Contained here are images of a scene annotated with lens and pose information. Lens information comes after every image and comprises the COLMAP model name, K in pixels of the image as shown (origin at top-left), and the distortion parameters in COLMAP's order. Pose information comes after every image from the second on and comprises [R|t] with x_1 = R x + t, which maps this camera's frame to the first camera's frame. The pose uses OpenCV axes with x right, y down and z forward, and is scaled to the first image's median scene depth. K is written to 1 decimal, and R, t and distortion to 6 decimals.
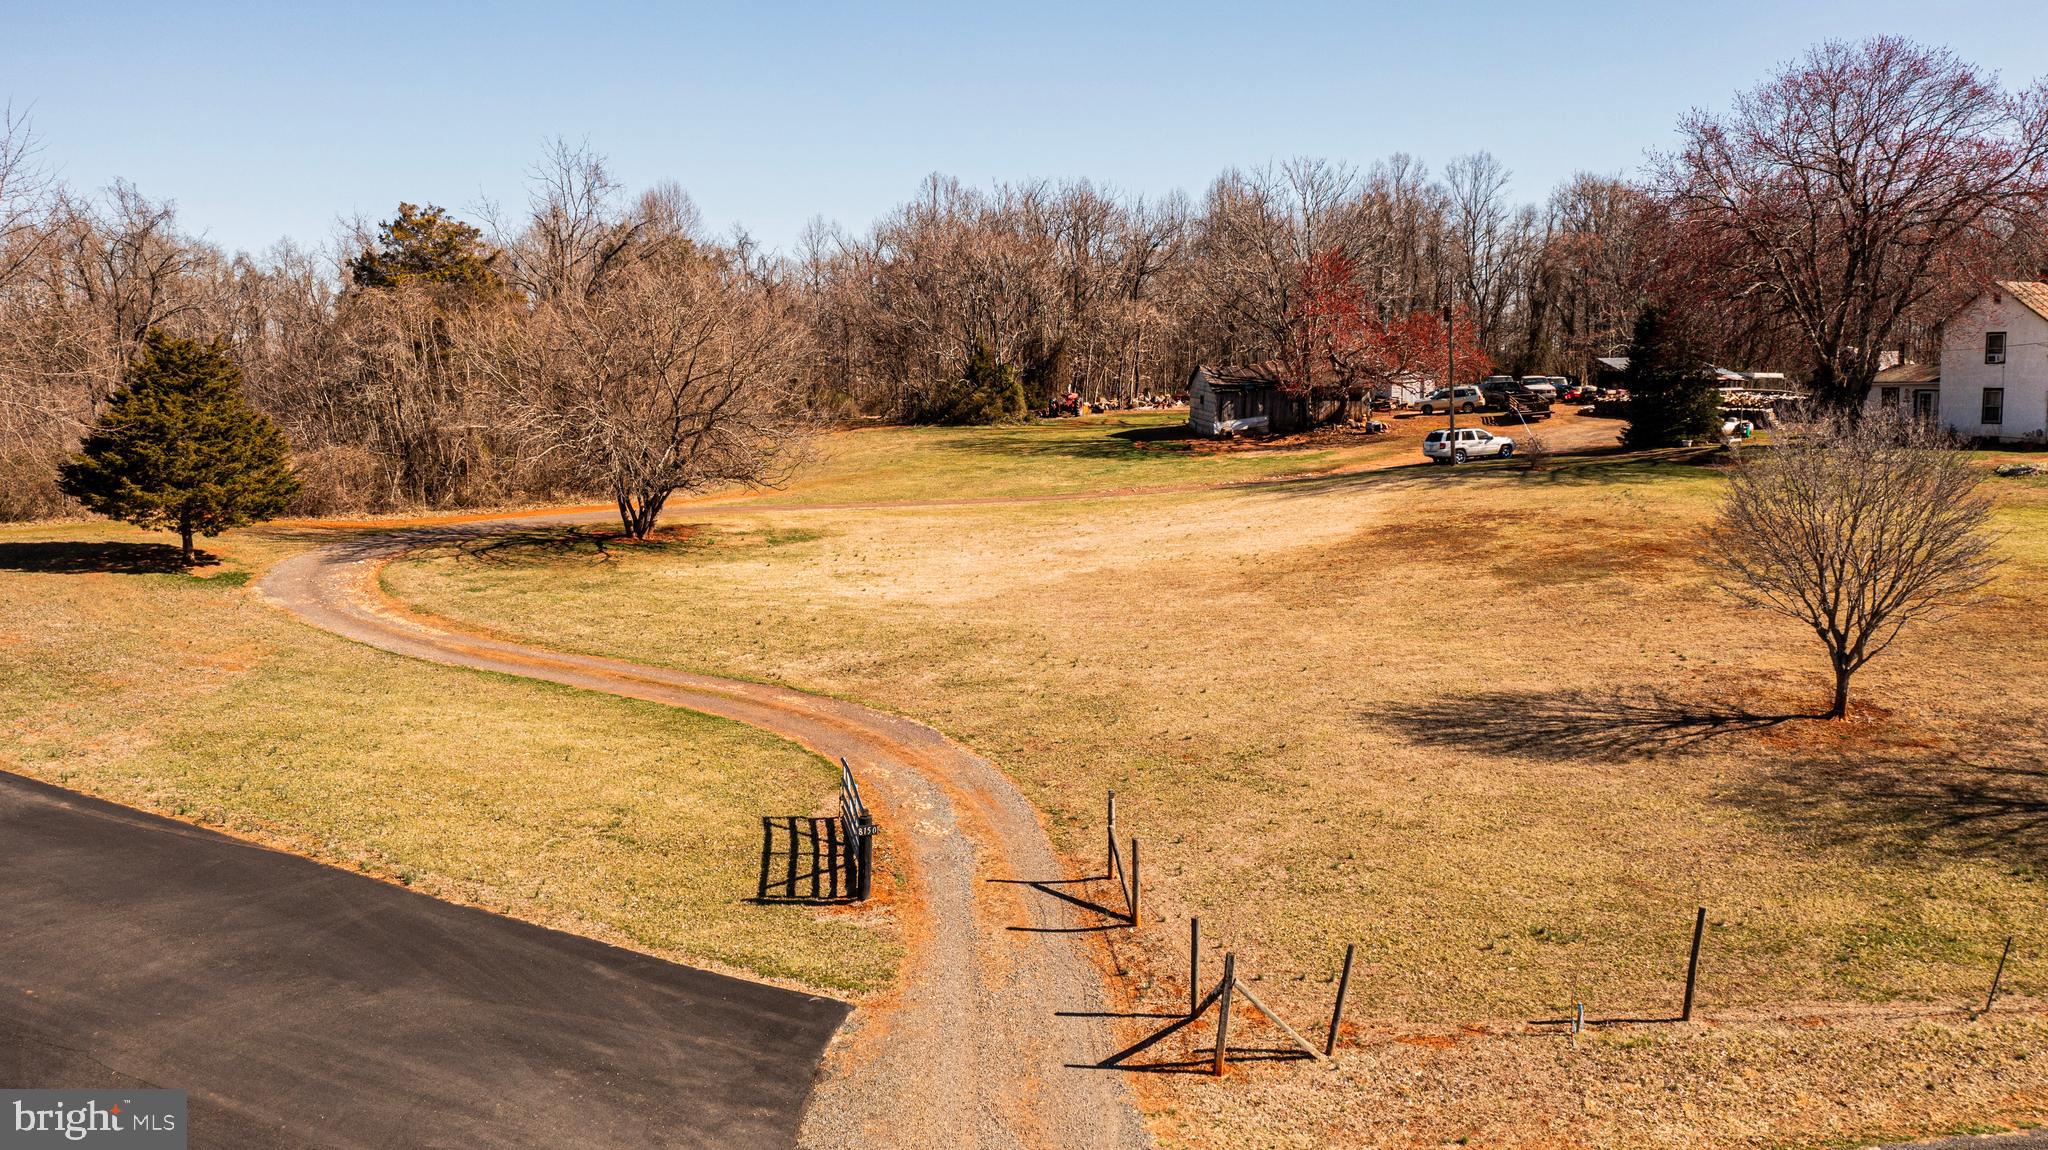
lens RADIAL K [[1619.4, 0, 1026.3], [0, 1619.4, 592.3], [0, 0, 1]] dist [-0.010678, 0.004161]
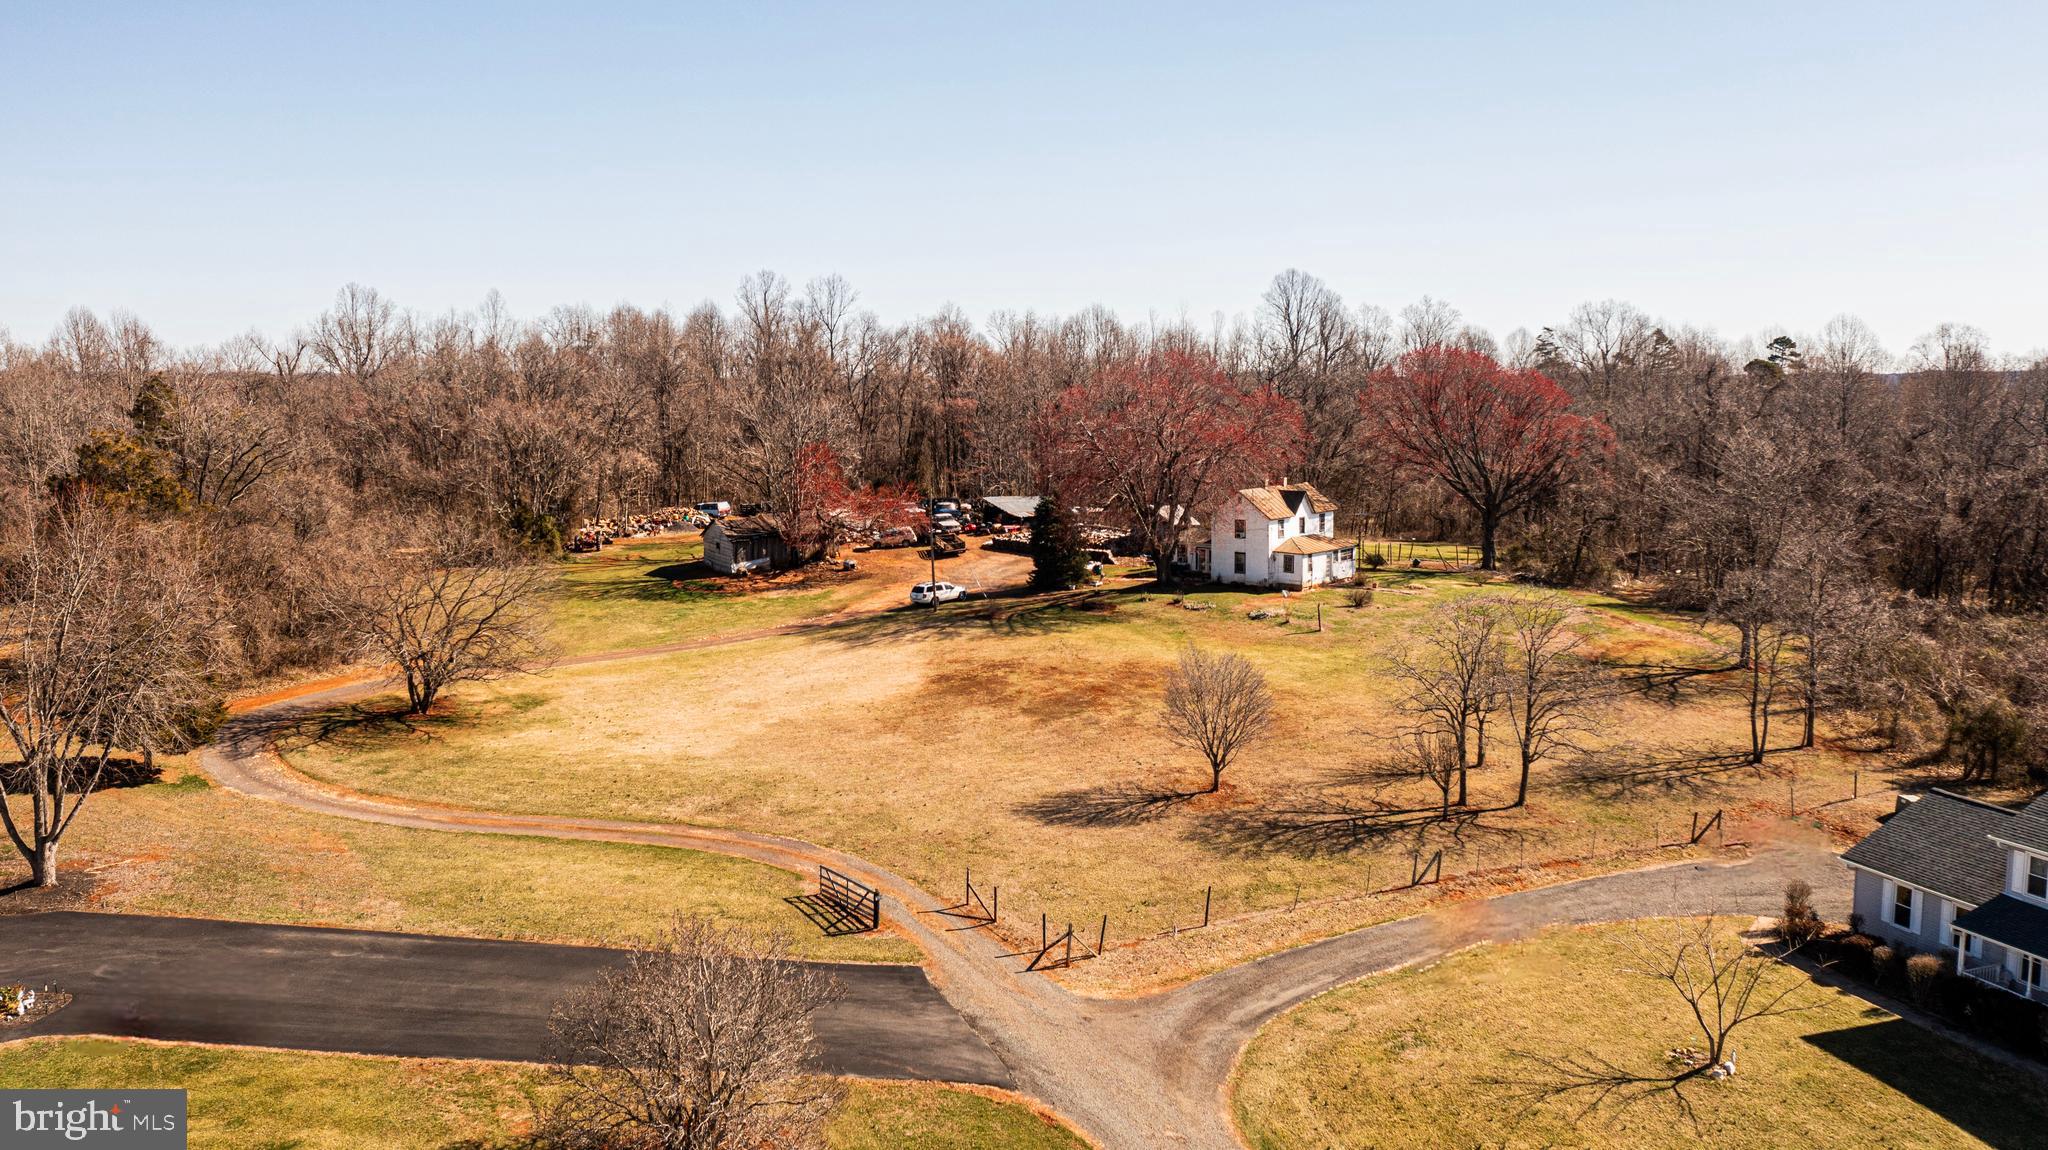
lens RADIAL K [[1619.4, 0, 1022.8], [0, 1619.4, 566.8], [0, 0, 1]] dist [-0.010678, 0.004161]
pose [[0.907919, -0.045003, 0.416722, -0.571629], [0.054176, 0.998479, -0.010205, -0.194788], [-0.415629, 0.031841, 0.908977, -0.810139]]
